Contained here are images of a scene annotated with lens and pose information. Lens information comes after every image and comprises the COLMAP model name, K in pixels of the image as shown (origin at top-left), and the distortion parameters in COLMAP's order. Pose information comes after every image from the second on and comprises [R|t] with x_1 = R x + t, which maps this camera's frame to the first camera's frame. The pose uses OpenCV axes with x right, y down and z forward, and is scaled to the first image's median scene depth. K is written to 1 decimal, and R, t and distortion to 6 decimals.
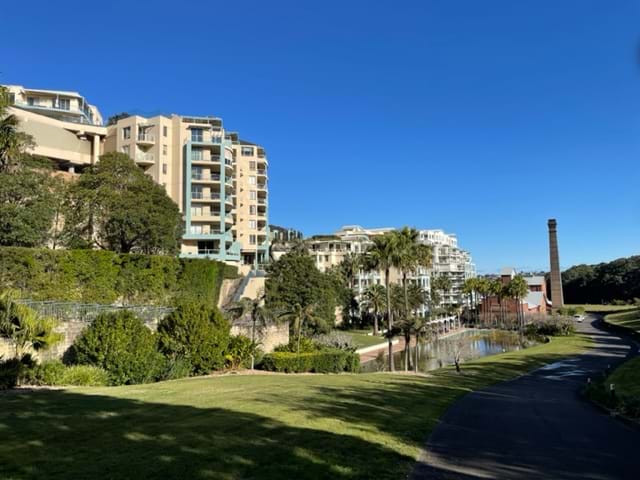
lens RADIAL K [[482.8, 0, 314.4], [0, 482.8, 240.4], [0, 0, 1]] dist [0.023611, -0.024629]
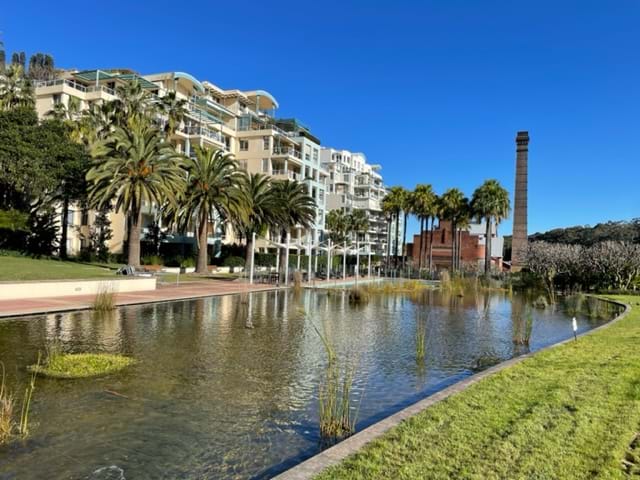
lens RADIAL K [[482.8, 0, 317.6], [0, 482.8, 240.1], [0, 0, 1]] dist [0.023611, -0.024629]
pose [[0.985657, 0.066731, 0.155007, 0.139809], [-0.075895, 0.995655, 0.053964, 0.100793], [-0.150732, -0.064954, 0.986438, 0.436536]]
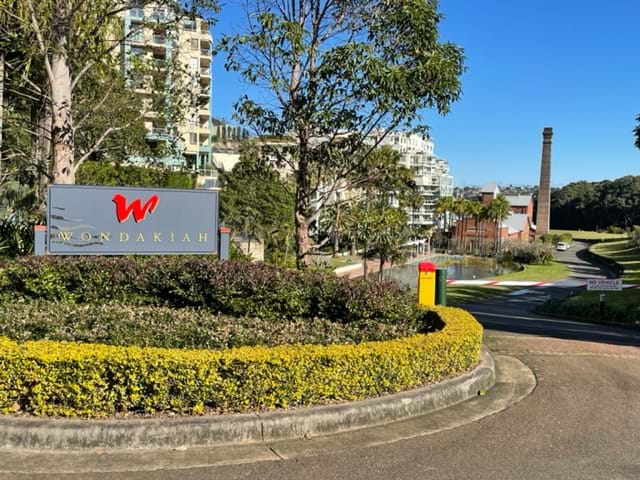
lens RADIAL K [[656.0, 0, 323.4], [0, 656.0, 244.1], [0, 0, 1]] dist [0.086265, 0.000000]
pose [[0.990713, 0.033737, 0.131718, -0.036211], [-0.055529, 0.984652, 0.165463, -0.016190], [-0.124114, -0.171240, 0.977380, -0.104695]]
